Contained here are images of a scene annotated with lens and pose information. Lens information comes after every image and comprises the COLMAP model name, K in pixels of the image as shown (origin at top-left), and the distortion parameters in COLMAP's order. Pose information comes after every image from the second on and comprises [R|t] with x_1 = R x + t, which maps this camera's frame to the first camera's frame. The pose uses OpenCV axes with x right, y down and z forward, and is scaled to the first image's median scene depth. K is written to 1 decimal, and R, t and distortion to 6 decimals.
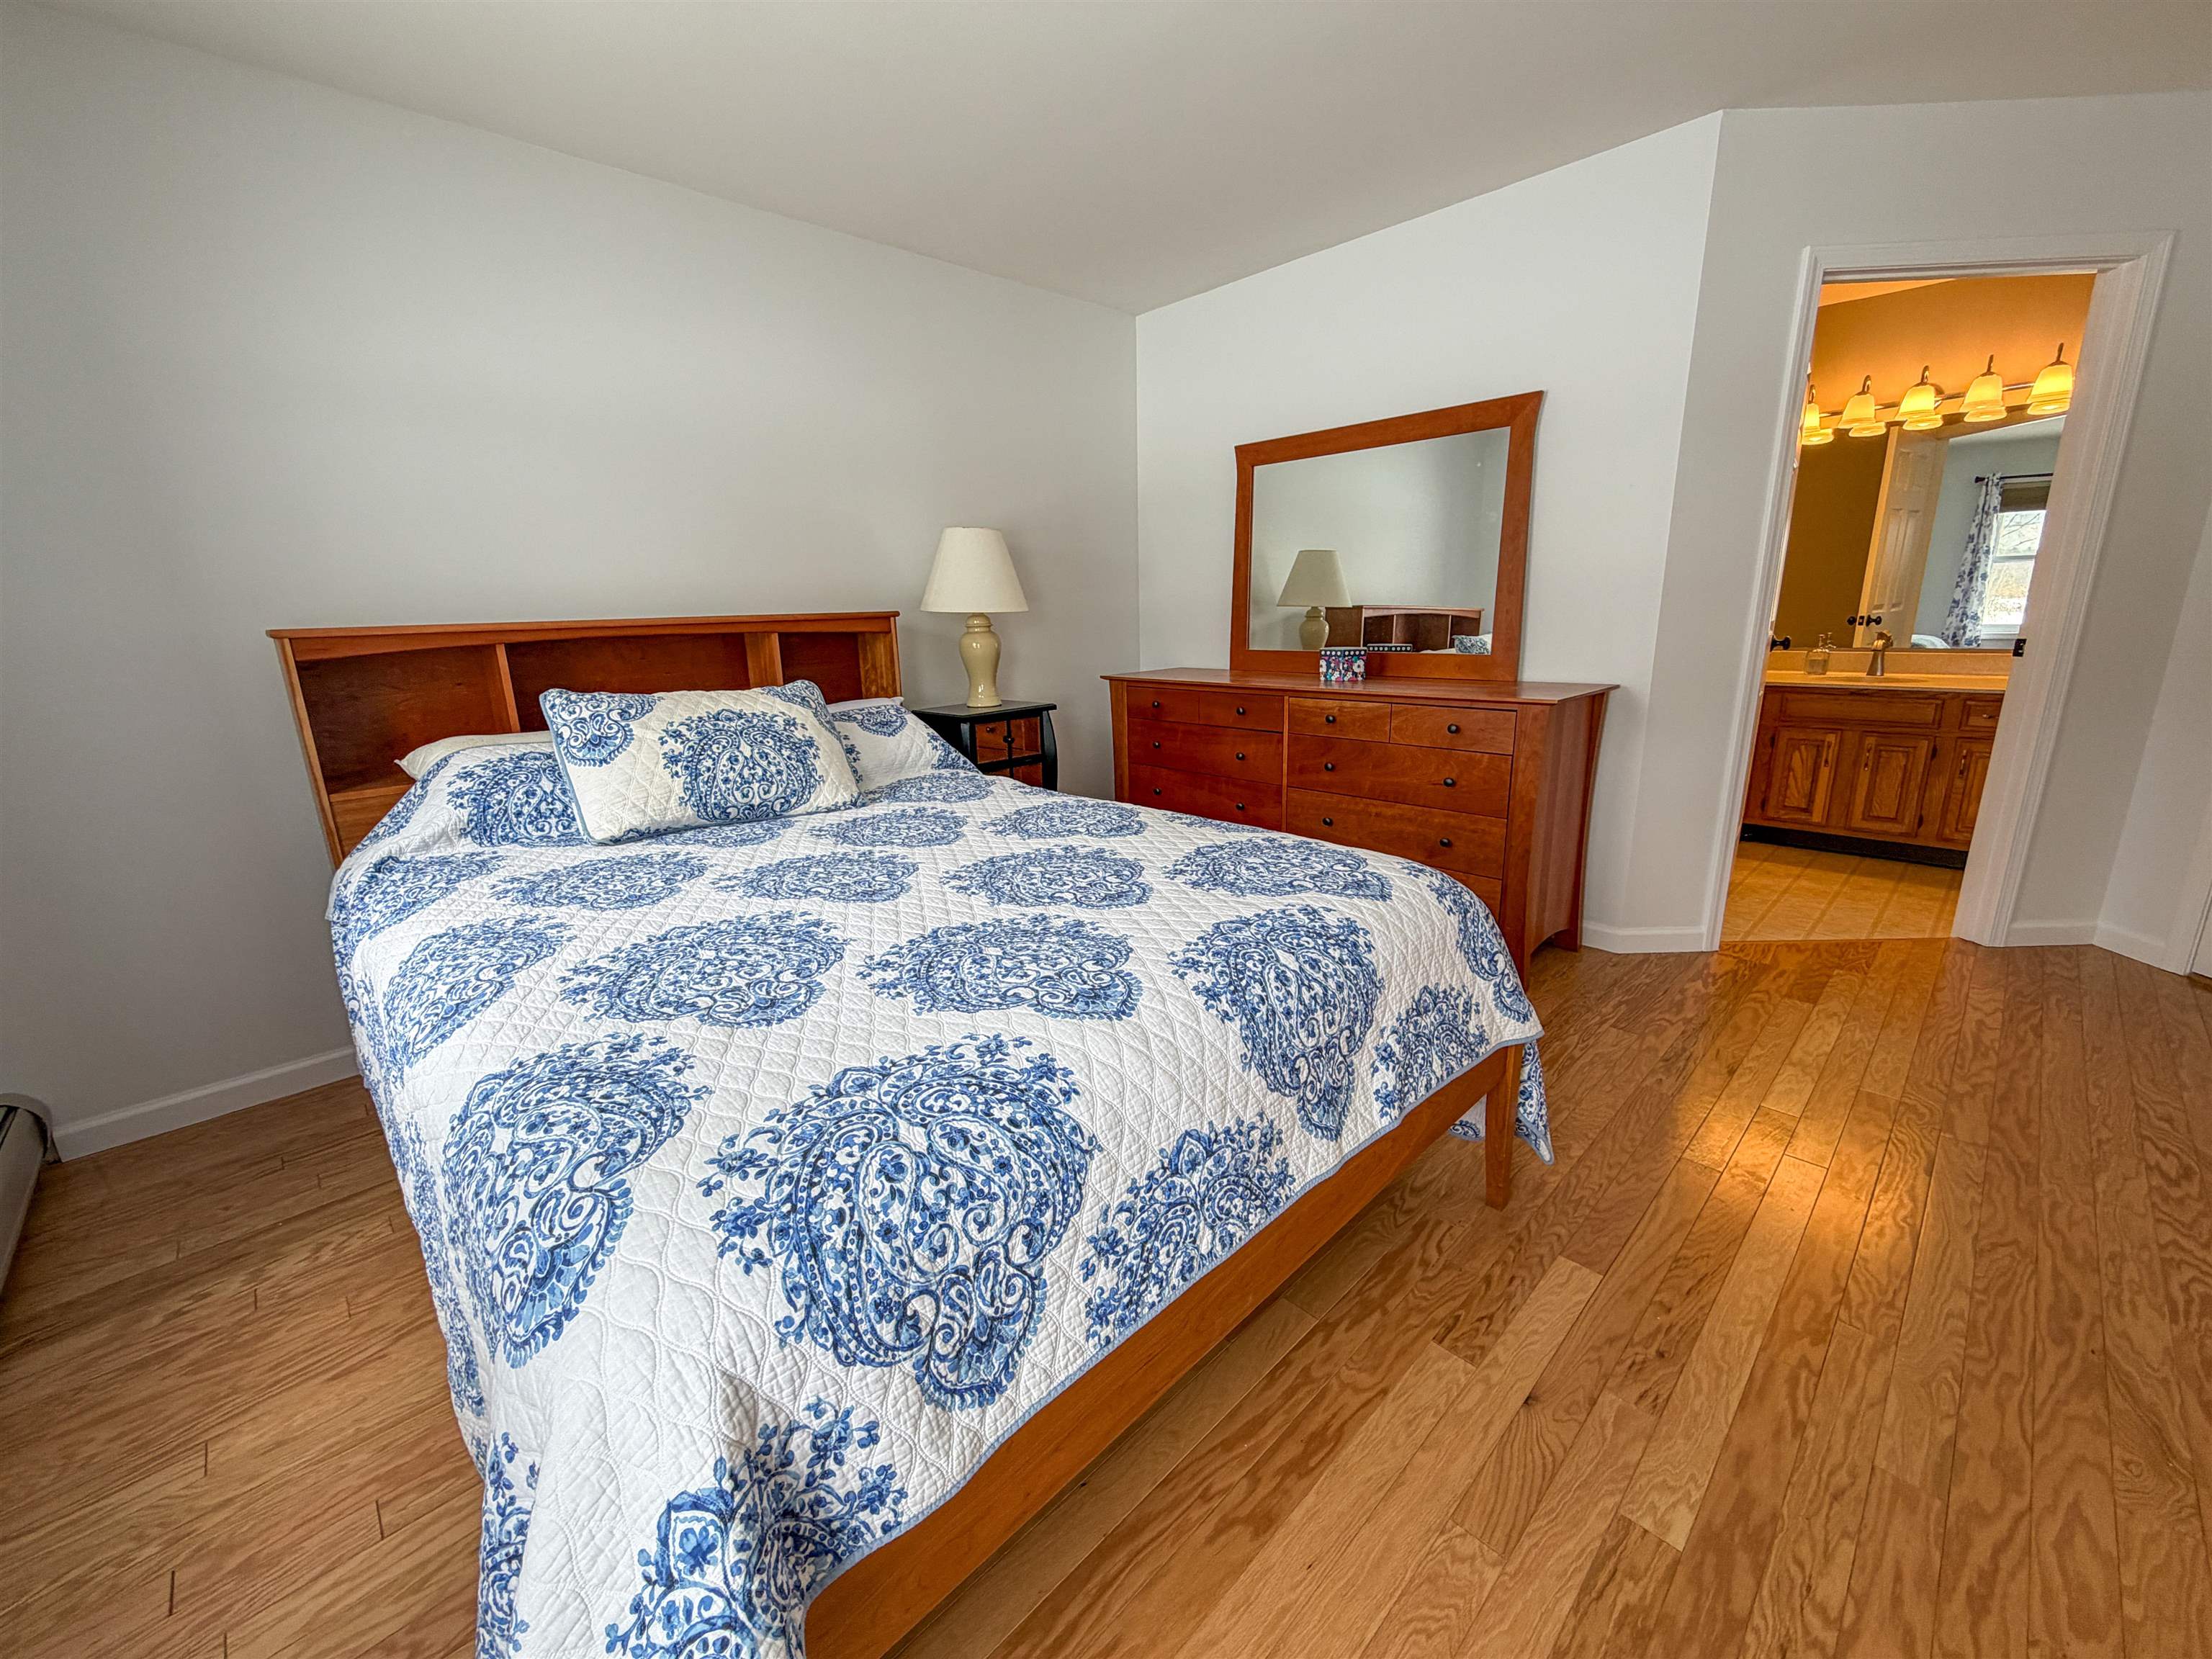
lens RADIAL K [[885.7, 0, 1106.0], [0, 885.7, 829.5], [0, 0, 1]] dist [0.000928, 0.000092]
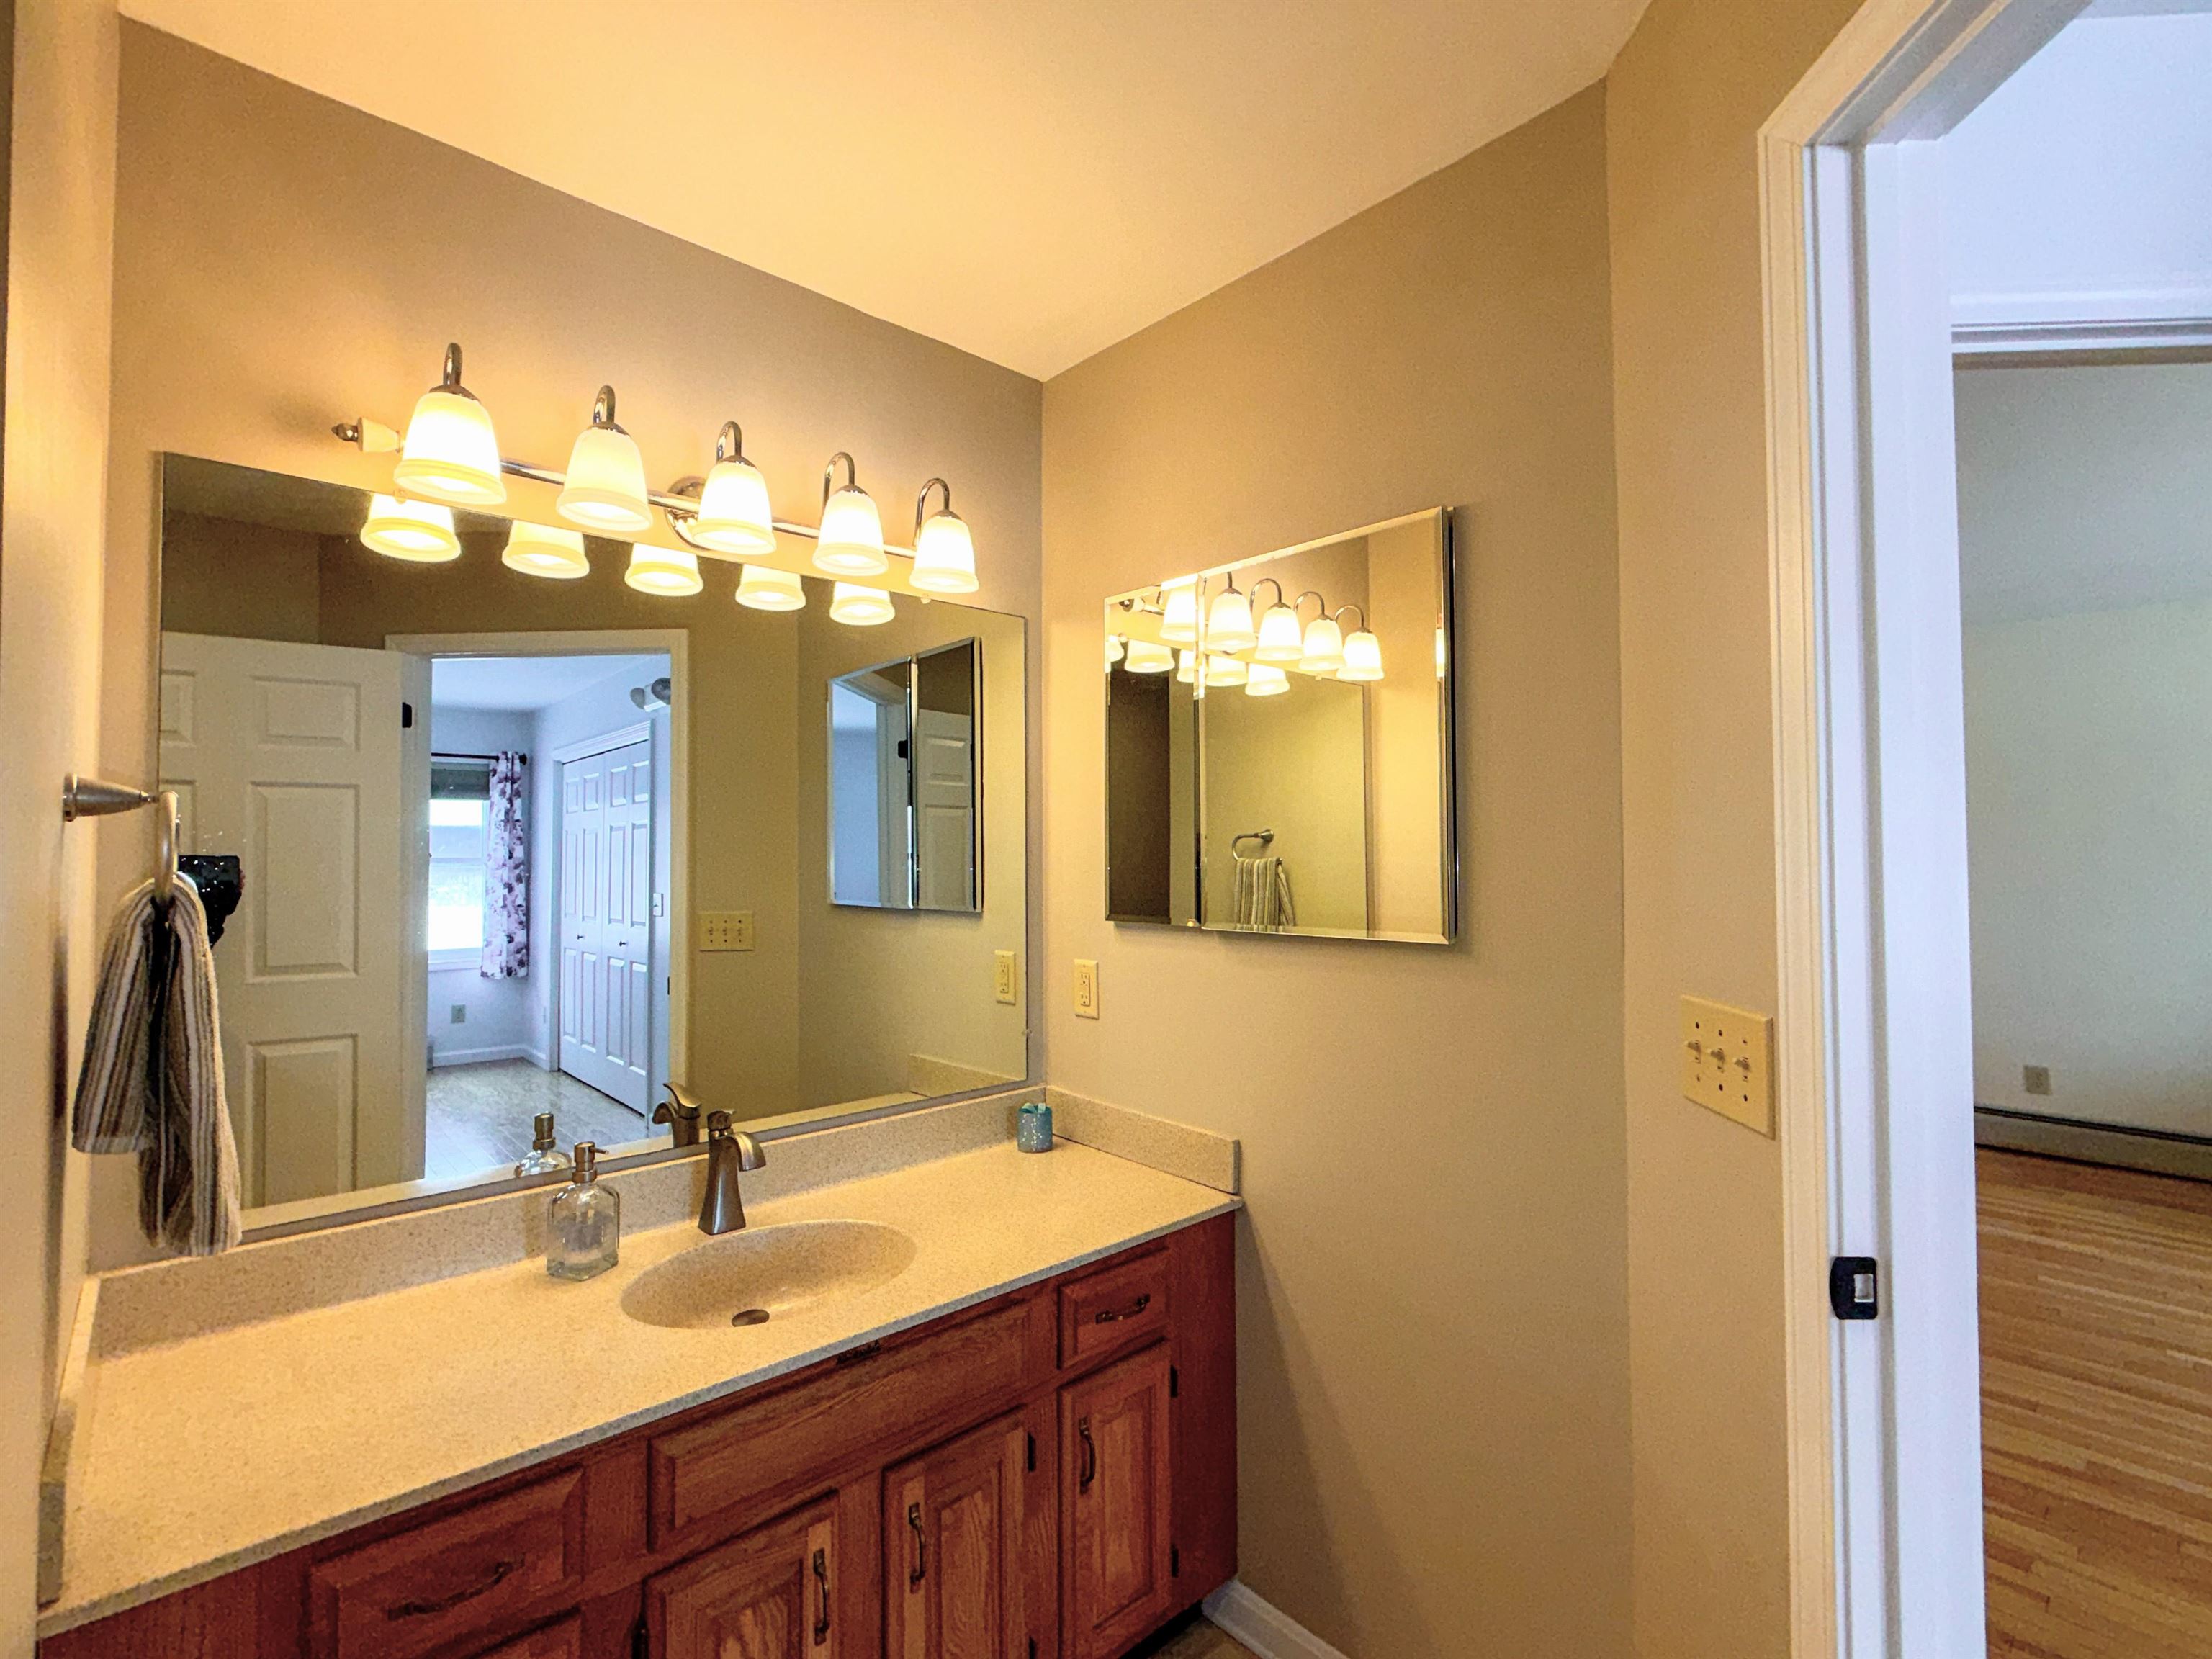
lens RADIAL K [[1018.7, 0, 1106.0], [0, 1018.7, 829.5], [0, 0, 1]] dist [-0.001778, -0.001493]
pose [[0.028361, 0.051065, 0.998293, 0.494652], [0.254774, 0.965342, -0.056617, -0.280662], [-0.966585, 0.255945, 0.014368, 0.861118]]
